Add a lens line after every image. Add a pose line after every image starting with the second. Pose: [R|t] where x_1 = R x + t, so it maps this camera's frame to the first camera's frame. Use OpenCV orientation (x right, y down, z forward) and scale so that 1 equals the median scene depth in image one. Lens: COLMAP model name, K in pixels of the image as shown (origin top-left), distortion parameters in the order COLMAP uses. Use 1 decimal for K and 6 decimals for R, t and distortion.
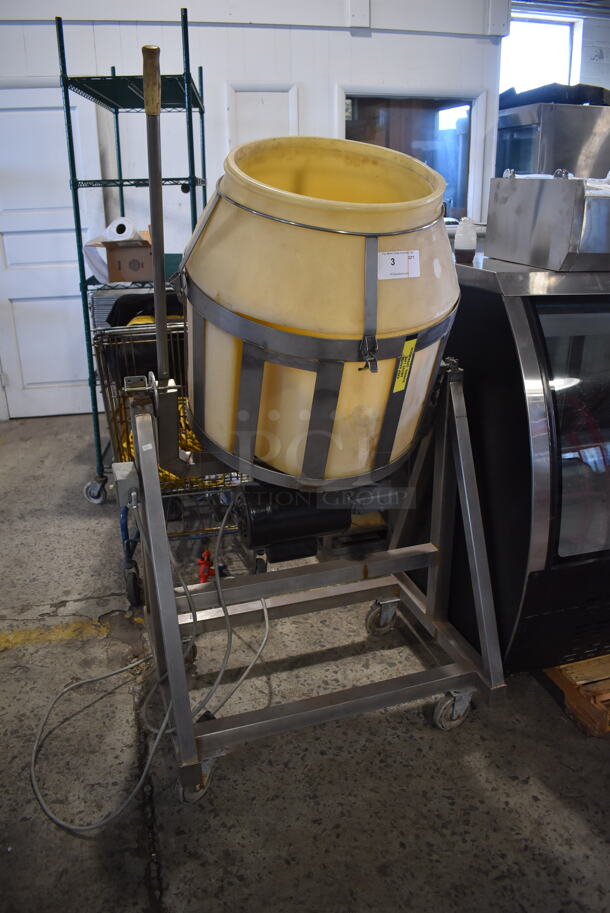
lens RADIAL K [[710.9, 0, 302.1], [0, 710.9, 456.3], [0, 0, 1]] dist [-0.100039, 0.025832]
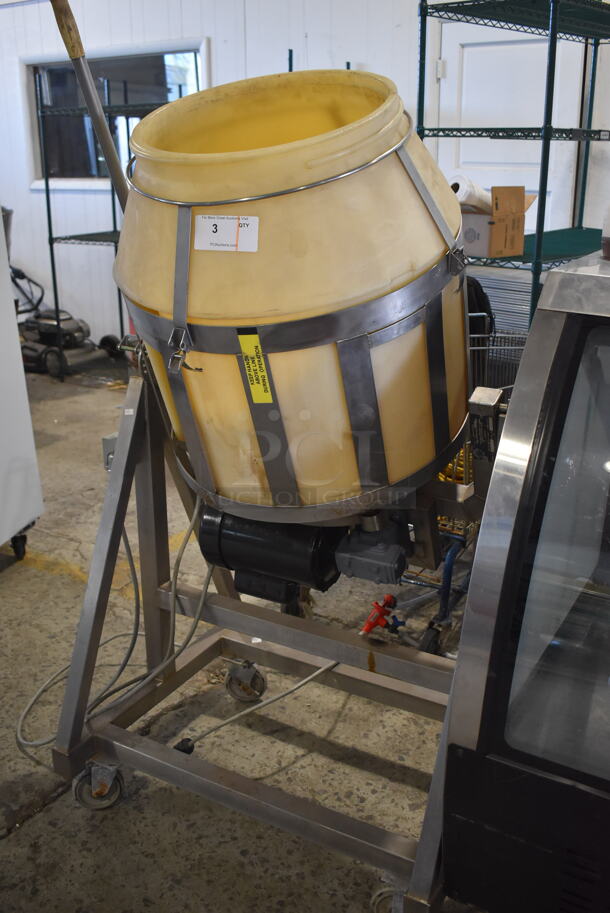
lens RADIAL K [[913.8, 0, 307.6], [0, 913.8, 459.4], [0, 0, 1]] dist [-0.061986, 0.000000]
pose [[0.674769, 0.251441, -0.693877, 0.631956], [-0.274193, 0.958290, 0.080614, -0.092288], [0.685205, 0.135860, 0.715567, 0.252770]]
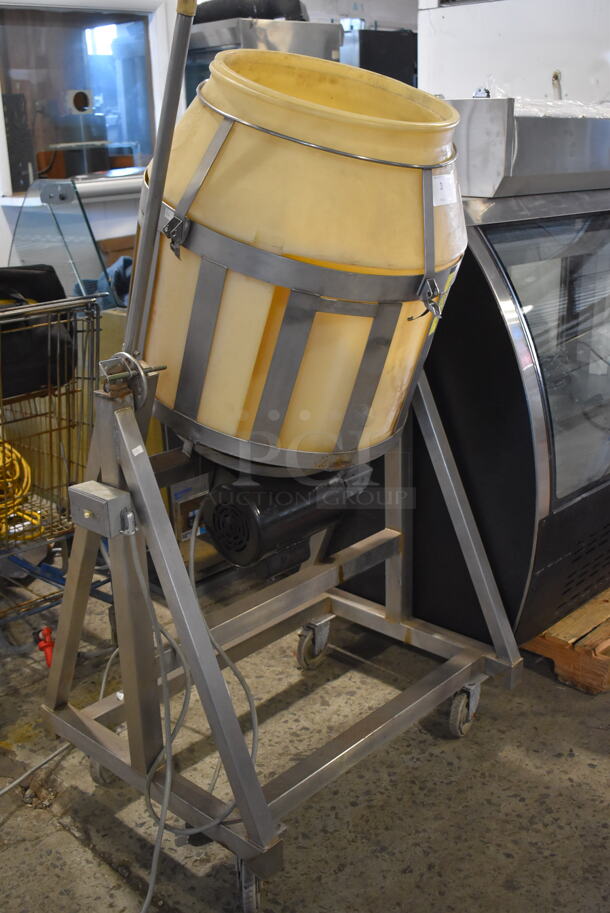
lens RADIAL K [[985.9, 0, 303.8], [0, 985.9, 453.5], [0, 0, 1]] dist [-0.067552, 0.000000]
pose [[0.873297, -0.169065, 0.456913, -0.439987], [0.194264, 0.980914, -0.008344, 0.026416], [-0.446781, 0.096049, 0.889472, -0.010150]]
